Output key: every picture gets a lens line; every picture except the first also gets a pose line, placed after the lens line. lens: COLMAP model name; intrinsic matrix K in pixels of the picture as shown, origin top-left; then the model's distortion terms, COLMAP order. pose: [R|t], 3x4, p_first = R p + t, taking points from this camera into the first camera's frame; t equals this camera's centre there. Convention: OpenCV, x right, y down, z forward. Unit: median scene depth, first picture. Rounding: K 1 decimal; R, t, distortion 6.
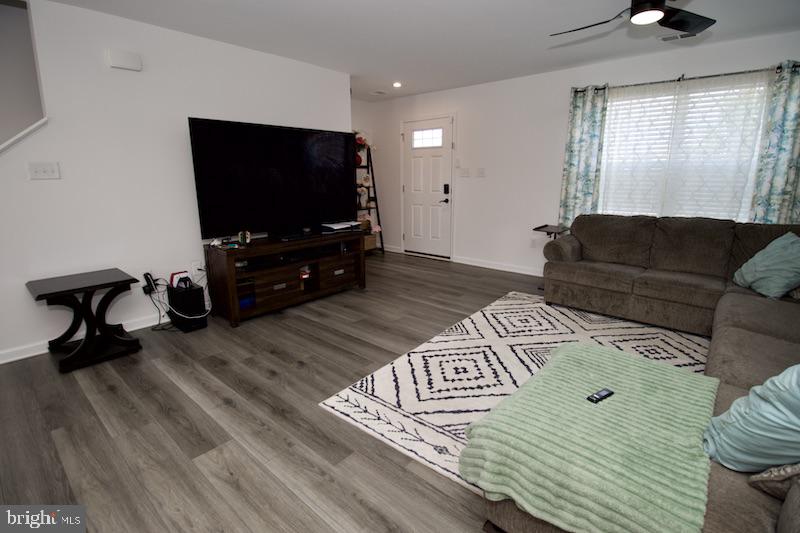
lens RADIAL K [[366.9, 0, 403.9], [0, 366.9, 256.3], [0, 0, 1]] dist [-0.002168, -0.011748]
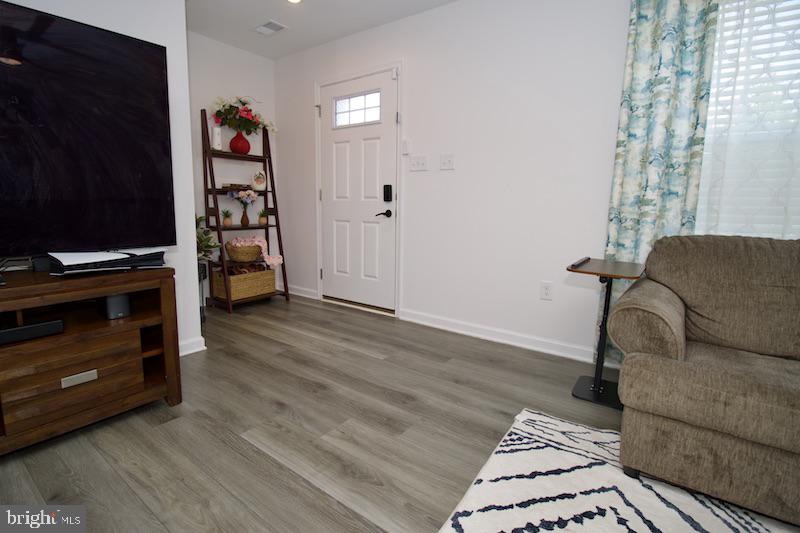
lens RADIAL K [[394.3, 0, 395.9], [0, 394.3, 255.5], [0, 0, 1]] dist [-0.000253, -0.014519]
pose [[0.996135, 0.010520, 0.087199, 0.093143], [-0.003528, 0.996792, -0.079958, -0.043805], [-0.087760, 0.079341, 0.992977, 0.475413]]
